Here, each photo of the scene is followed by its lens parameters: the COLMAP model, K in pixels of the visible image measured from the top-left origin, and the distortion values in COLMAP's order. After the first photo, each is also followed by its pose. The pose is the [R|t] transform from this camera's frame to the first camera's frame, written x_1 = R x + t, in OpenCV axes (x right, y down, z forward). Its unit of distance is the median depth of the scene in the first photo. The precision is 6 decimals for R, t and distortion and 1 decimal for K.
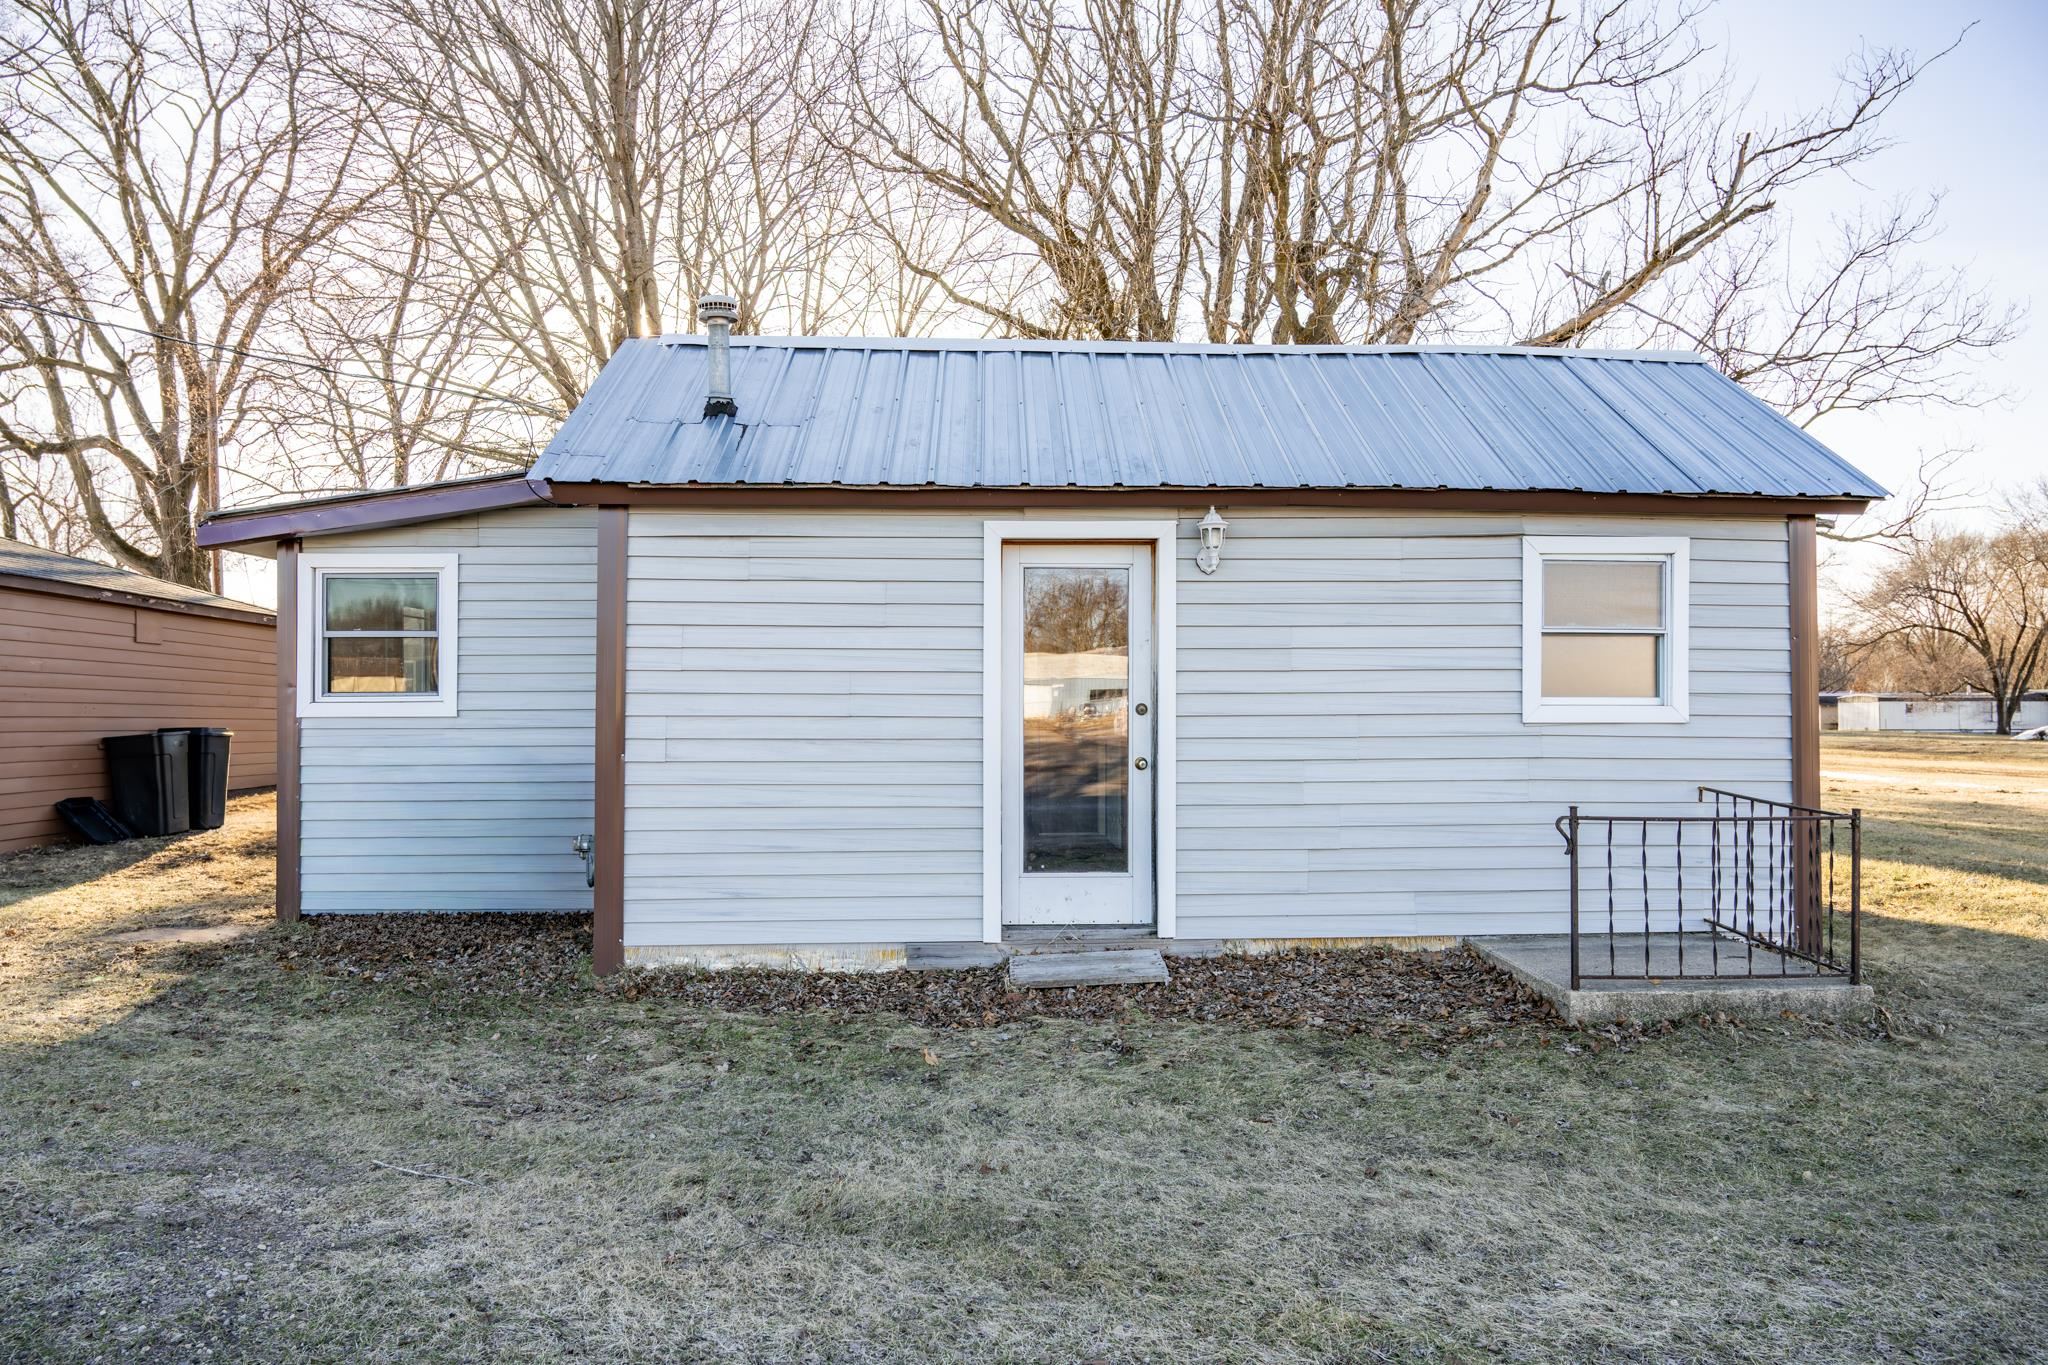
lens RADIAL K [[1378.9, 0, 1015.3], [0, 1378.9, 679.0], [0, 0, 1]] dist [-0.005297, -0.001298]
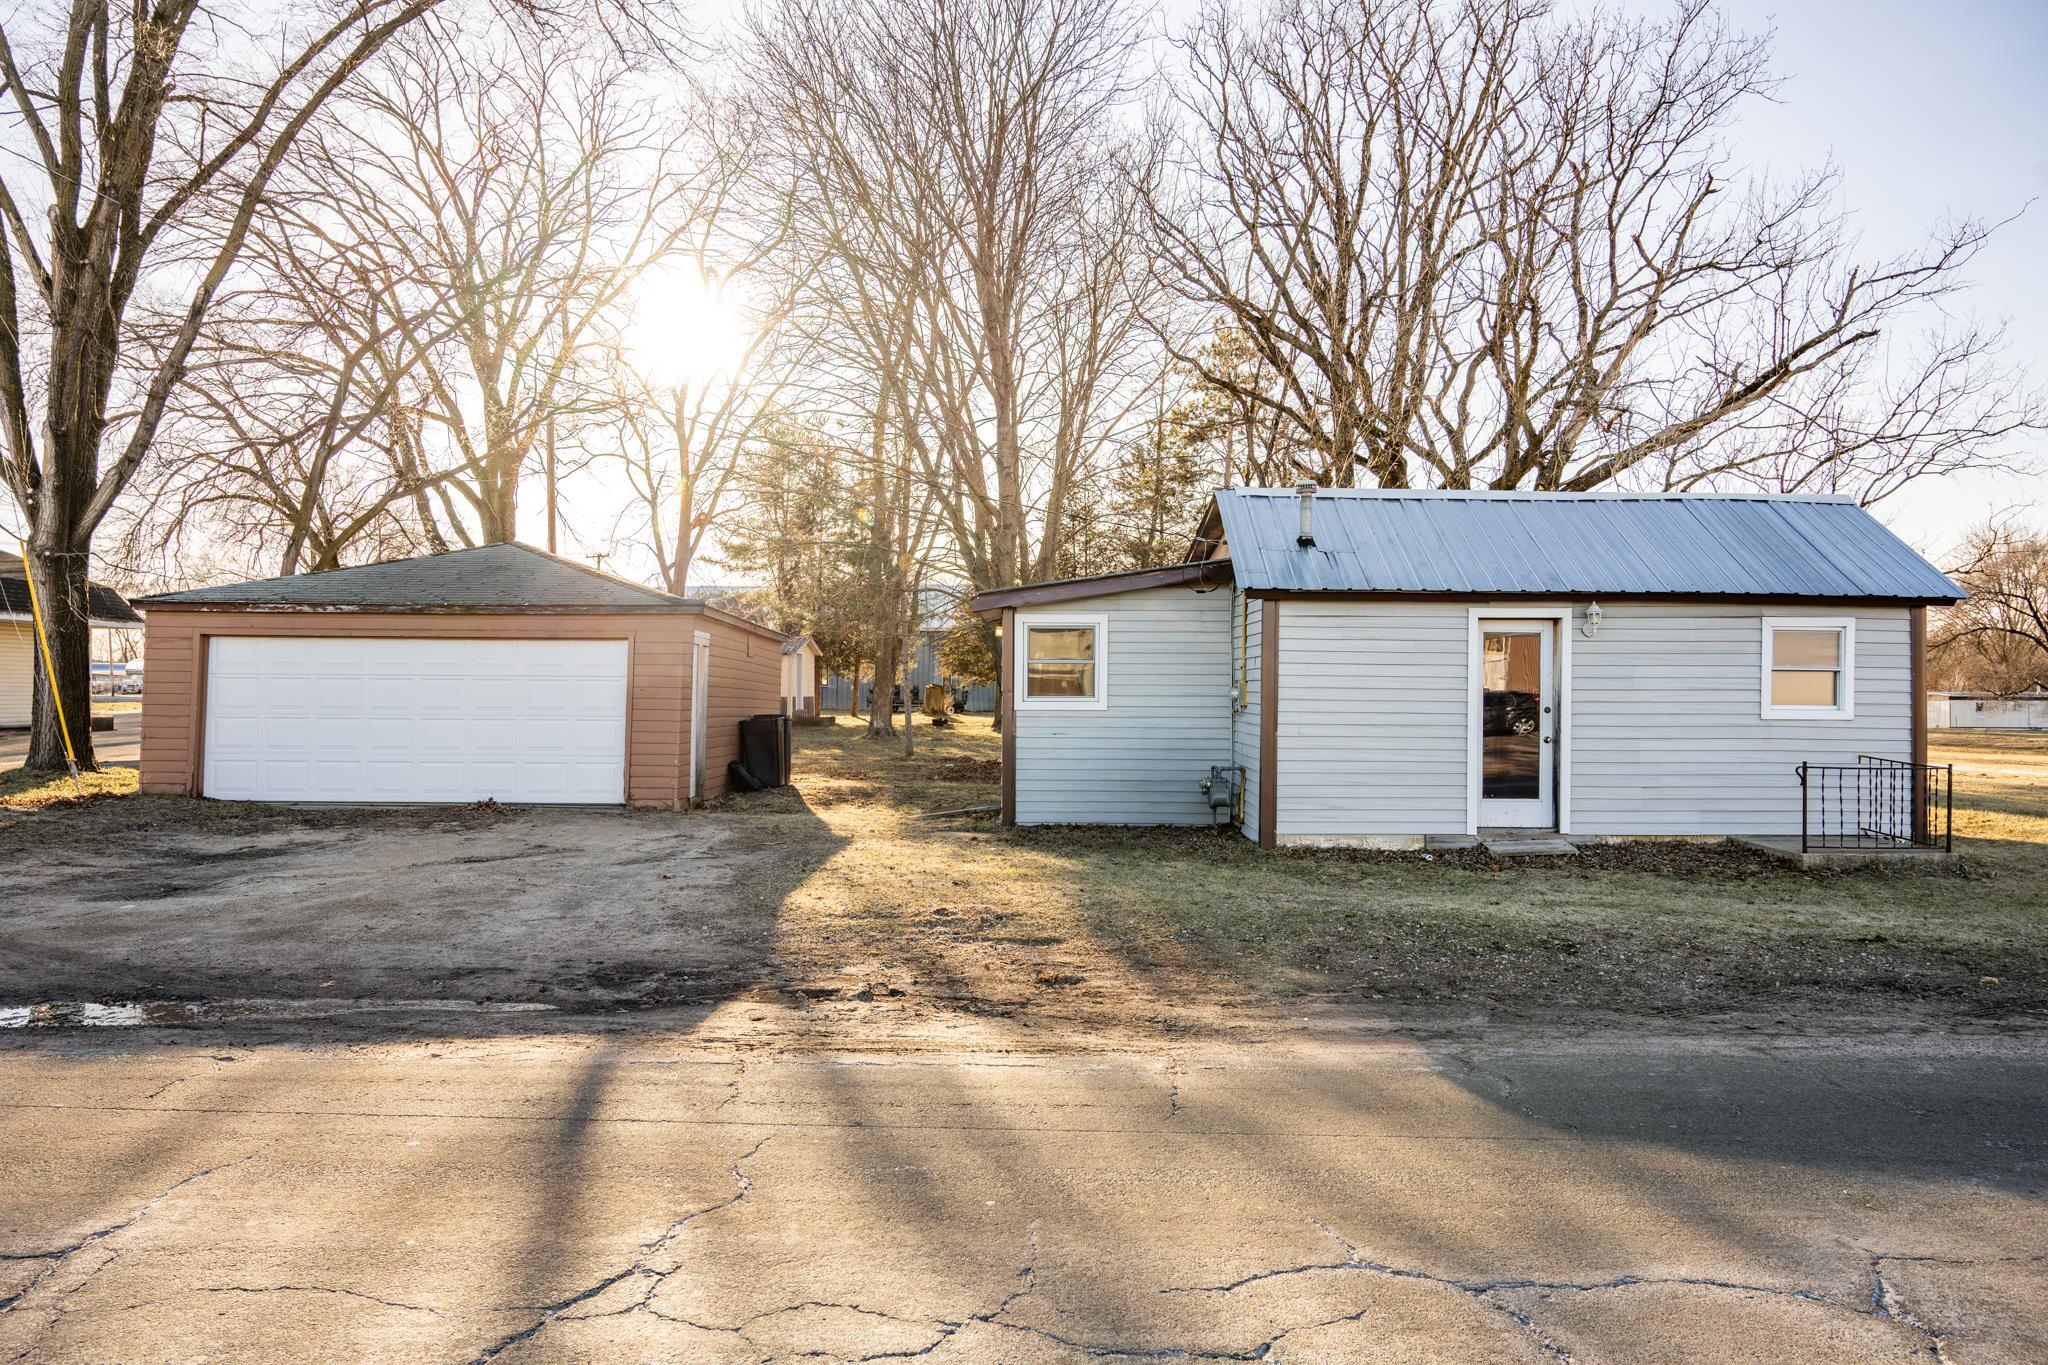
lens RADIAL K [[1349.4, 0, 1028.7], [0, 1349.4, 677.1], [0, 0, 1]] dist [-0.004154, -0.000154]
pose [[0.999218, 0.007380, -0.038835, -0.531527], [-0.007176, 0.999960, 0.005384, -0.026560], [0.038874, -0.005101, 0.999231, -0.821115]]
